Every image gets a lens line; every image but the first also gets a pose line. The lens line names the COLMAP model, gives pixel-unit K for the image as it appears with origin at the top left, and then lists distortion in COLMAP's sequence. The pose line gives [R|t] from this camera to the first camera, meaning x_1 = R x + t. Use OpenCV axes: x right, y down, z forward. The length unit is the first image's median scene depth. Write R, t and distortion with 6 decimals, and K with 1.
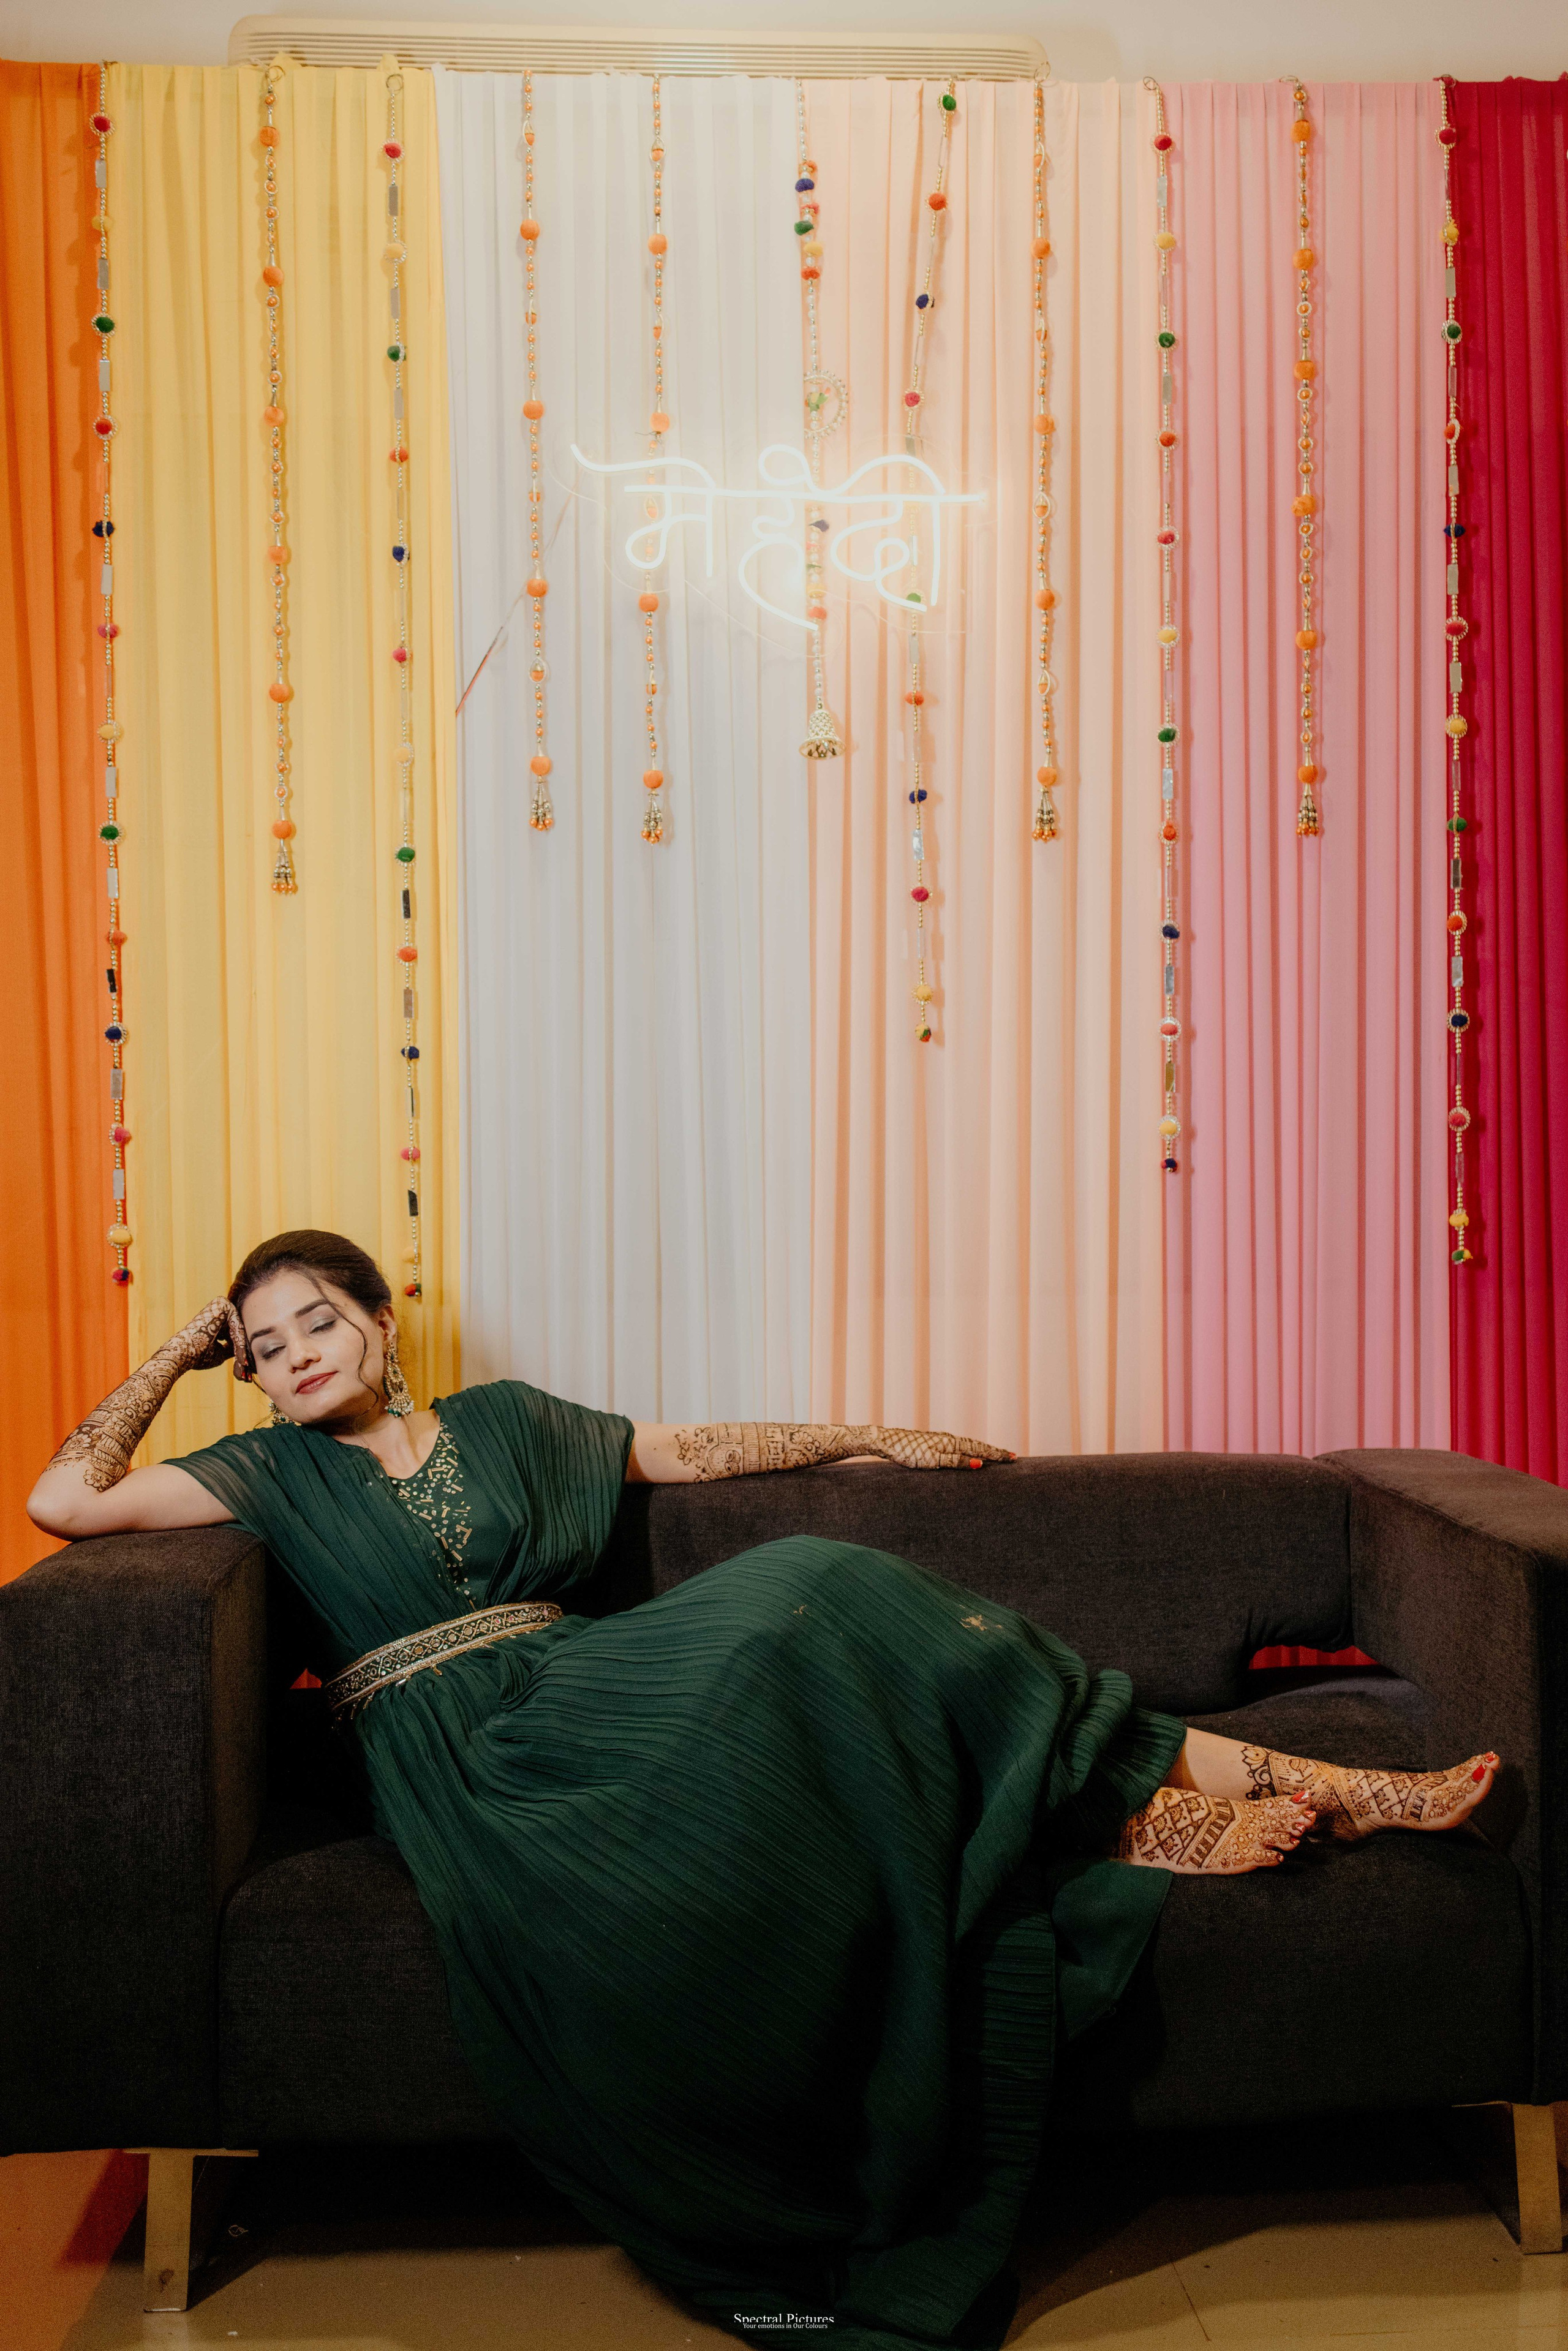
lens RADIAL K [[2235.0, 0, 765.3], [0, 2235.0, 1193.9], [0, 0, 1]] dist [0.028649, 0.000000]
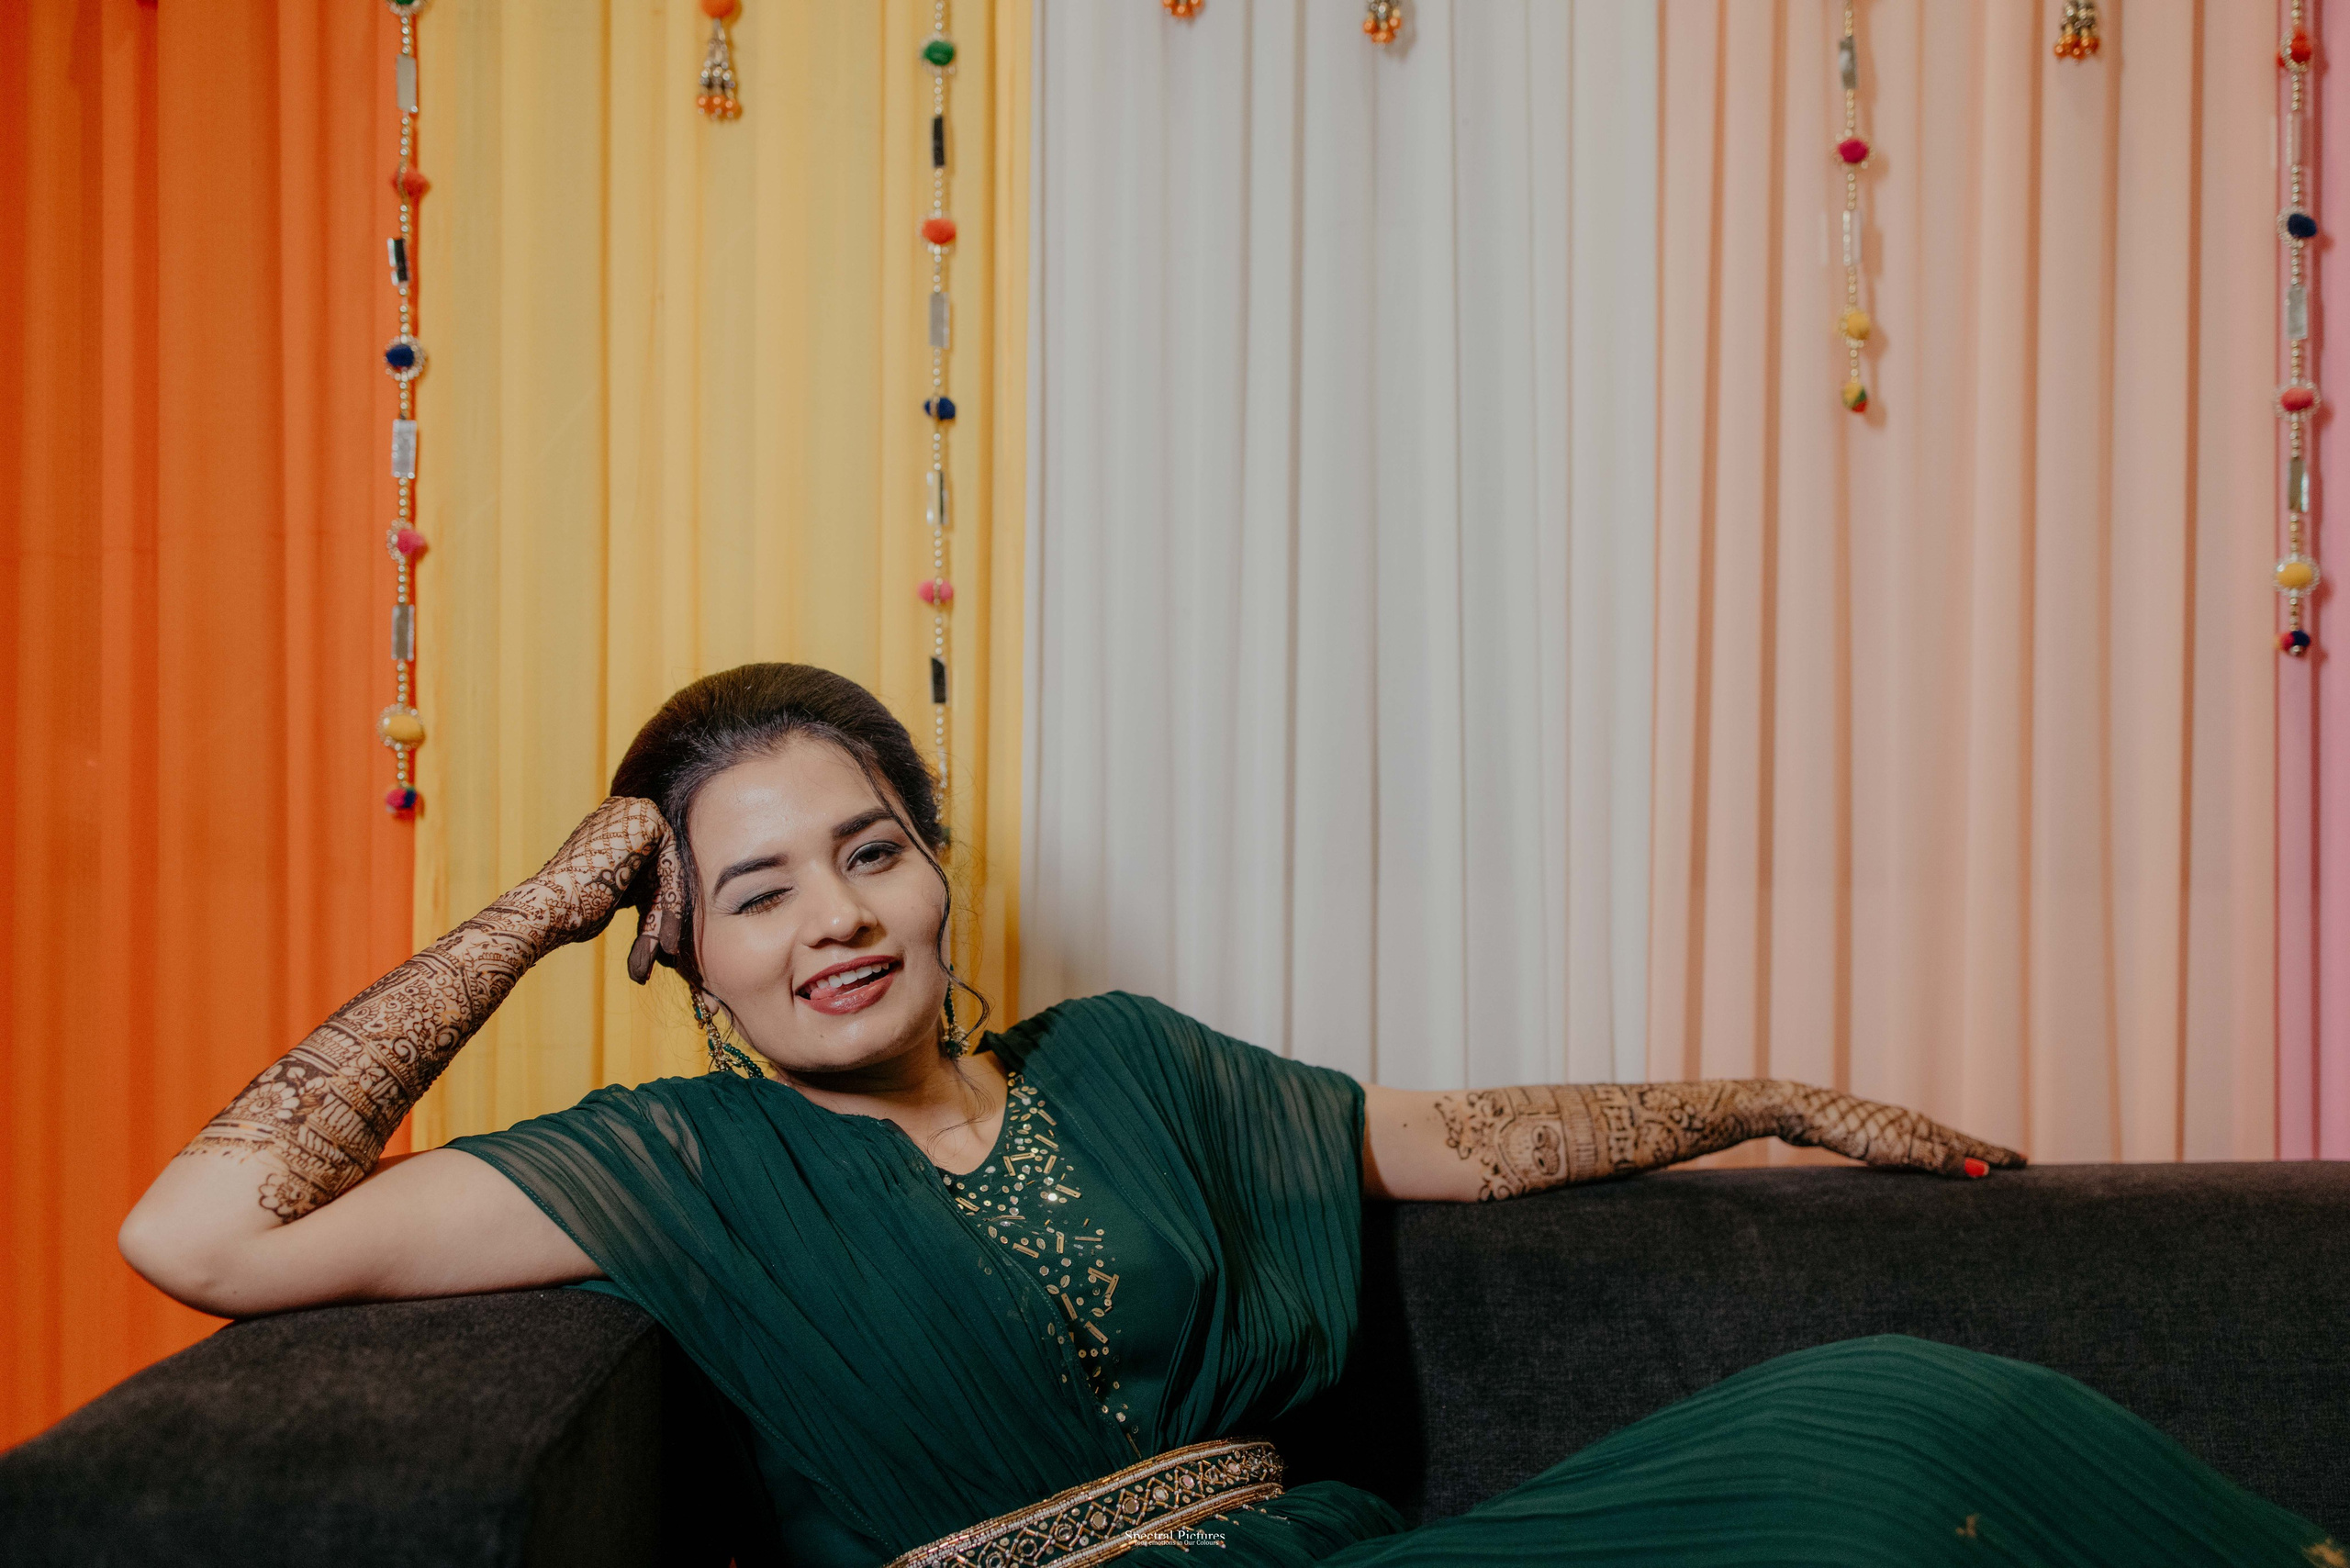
lens RADIAL K [[2234.2, 0, 1160.4], [0, 2234.2, 805.1], [0, 0, 1]] dist [0.028649, 0.000000]
pose [[0.999835, 0.016805, 0.006871, -0.107183], [-0.016522, 0.999084, -0.039468, 0.055899], [-0.007528, 0.039348, 0.999197, 0.454319]]
